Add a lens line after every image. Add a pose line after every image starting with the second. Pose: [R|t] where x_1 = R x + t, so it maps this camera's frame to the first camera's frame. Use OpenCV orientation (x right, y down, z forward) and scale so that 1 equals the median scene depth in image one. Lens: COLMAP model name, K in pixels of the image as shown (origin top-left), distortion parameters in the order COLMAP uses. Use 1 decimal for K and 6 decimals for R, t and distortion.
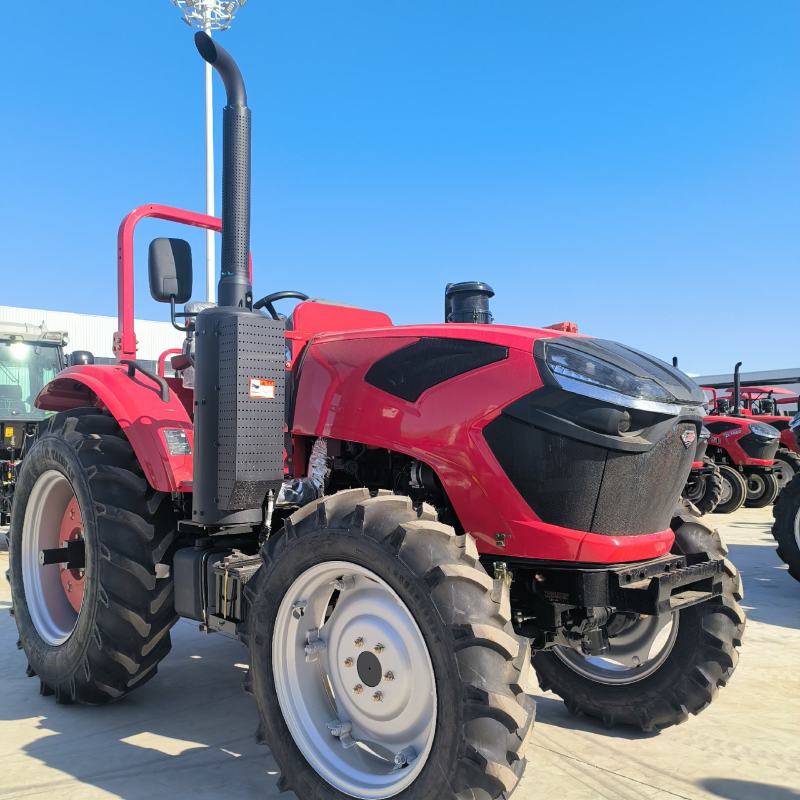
lens RADIAL K [[770.4, 0, 401.2], [0, 770.4, 401.3], [0, 0, 1]] dist [0.026452, 0.000000]
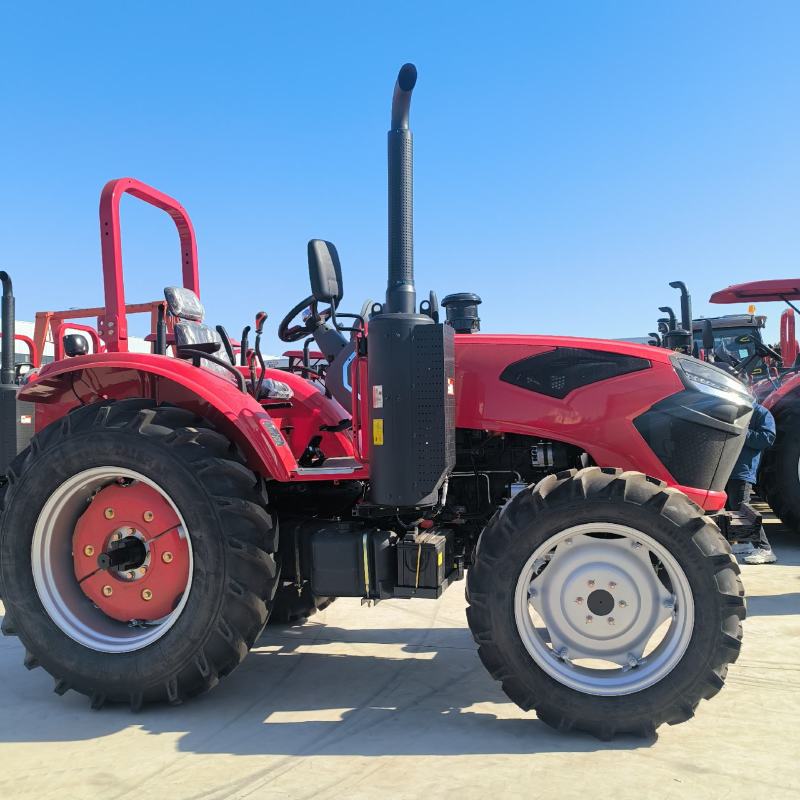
lens RADIAL K [[770.4, 0, 392.3], [0, 770.4, 409.8], [0, 0, 1]] dist [0.026452, 0.000000]
pose [[0.860110, -0.008222, 0.510043, -0.809894], [-0.011473, 0.999305, 0.035456, -0.020829], [-0.509980, -0.036348, 0.859418, 0.044649]]
